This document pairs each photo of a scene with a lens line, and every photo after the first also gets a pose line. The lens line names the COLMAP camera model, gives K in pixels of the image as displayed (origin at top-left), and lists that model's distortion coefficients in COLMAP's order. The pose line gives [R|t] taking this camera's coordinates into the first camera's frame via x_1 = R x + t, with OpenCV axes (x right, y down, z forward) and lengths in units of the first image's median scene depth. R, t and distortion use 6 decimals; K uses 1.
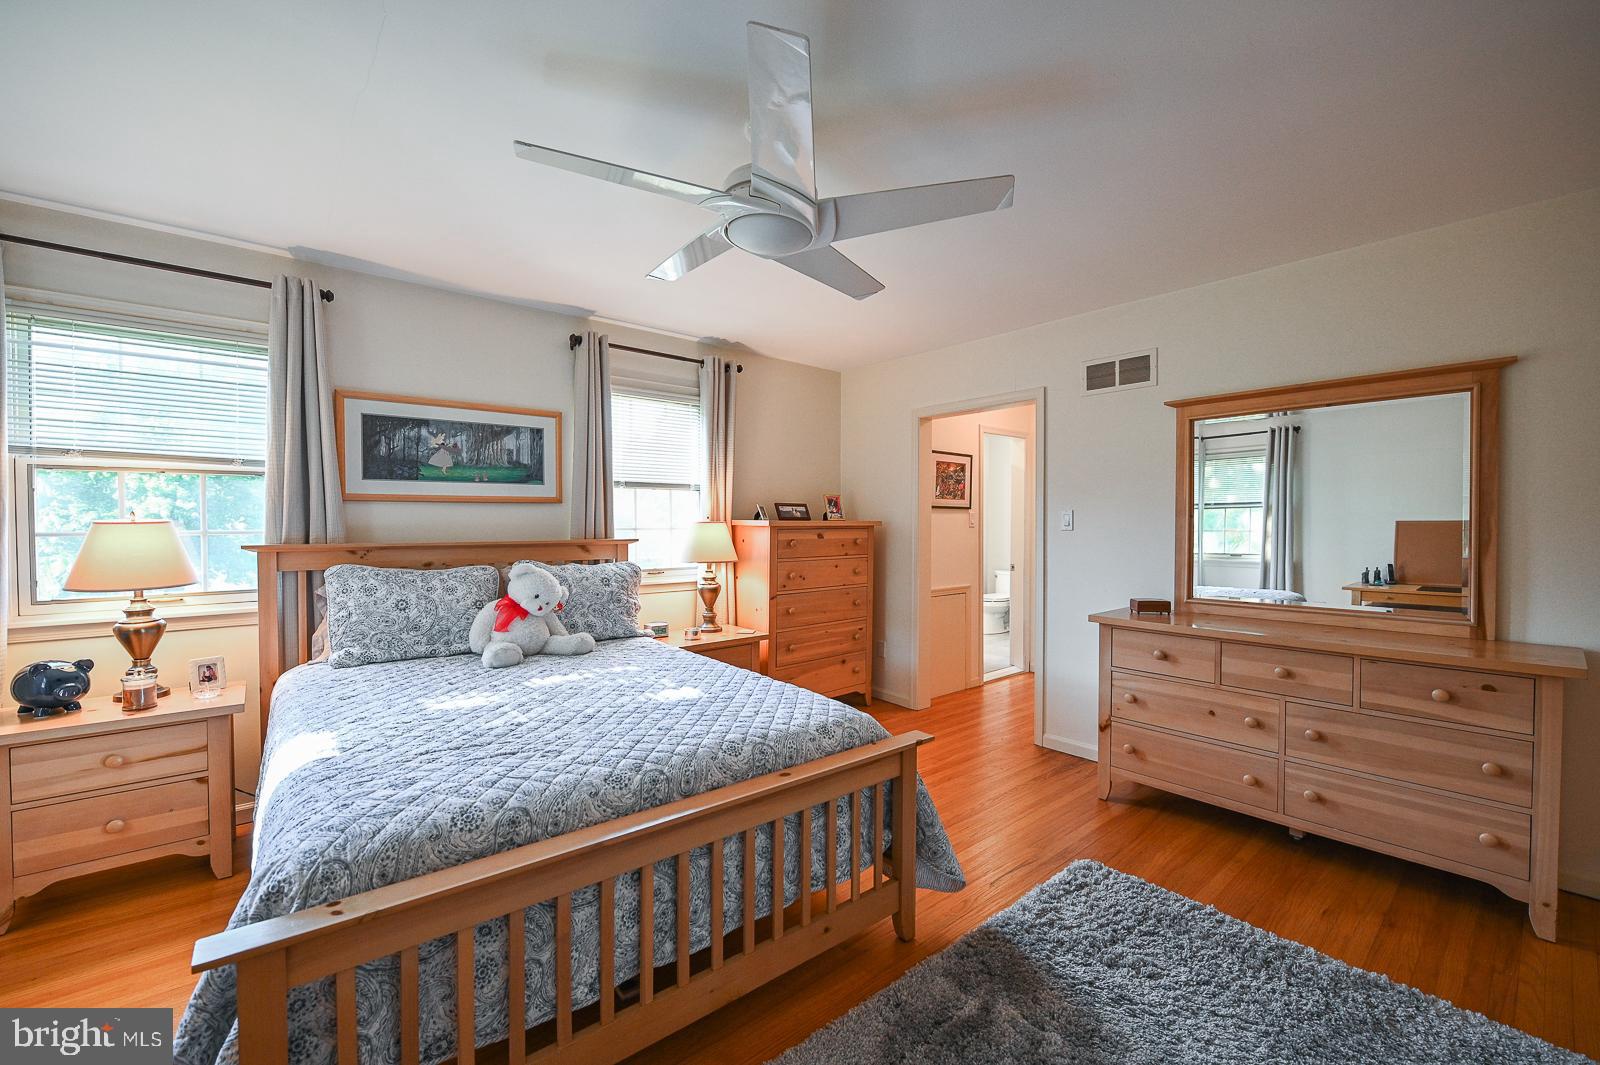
lens RADIAL K [[645.3, 0, 804.8], [0, 645.3, 533.2], [0, 0, 1]] dist [-0.010790, 0.000069]
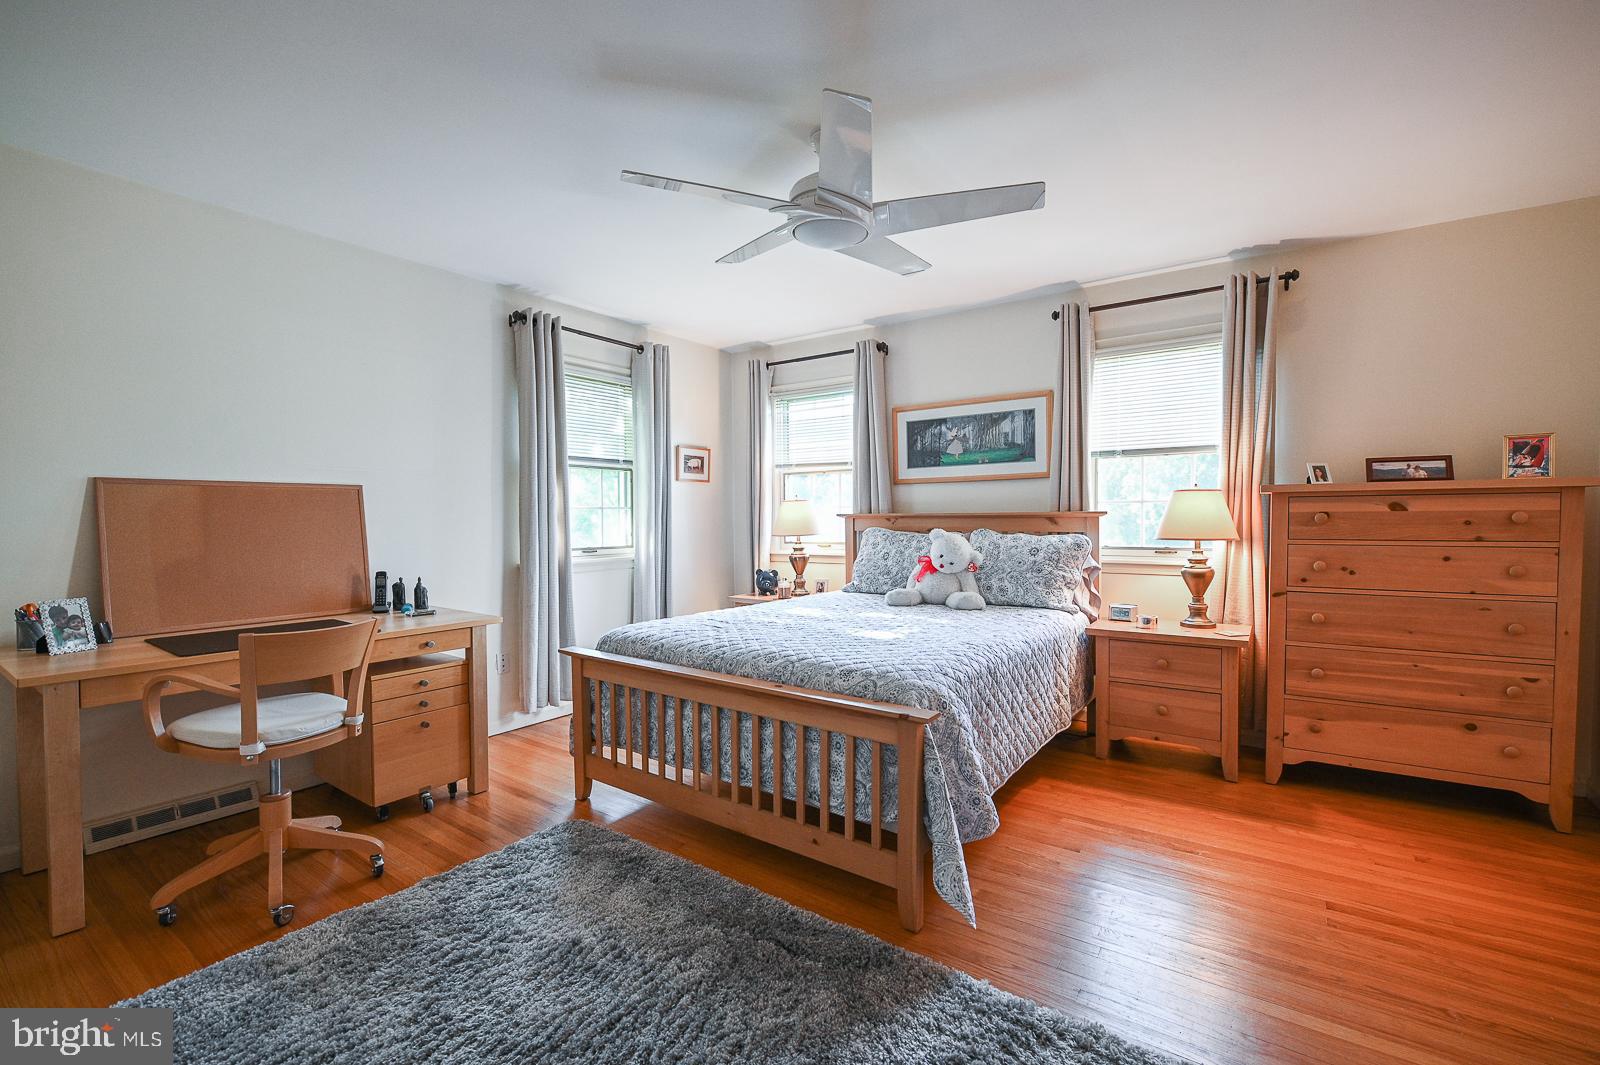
lens RADIAL K [[682.7, 0, 806.0], [0, 682.7, 532.8], [0, 0, 1]] dist [-0.007536, -0.000335]
pose [[0.262408, 0.019863, -0.964753, 0.637998], [-0.009164, 0.999794, 0.018091, 0.028813], [0.964914, 0.004094, 0.262536, 0.362398]]
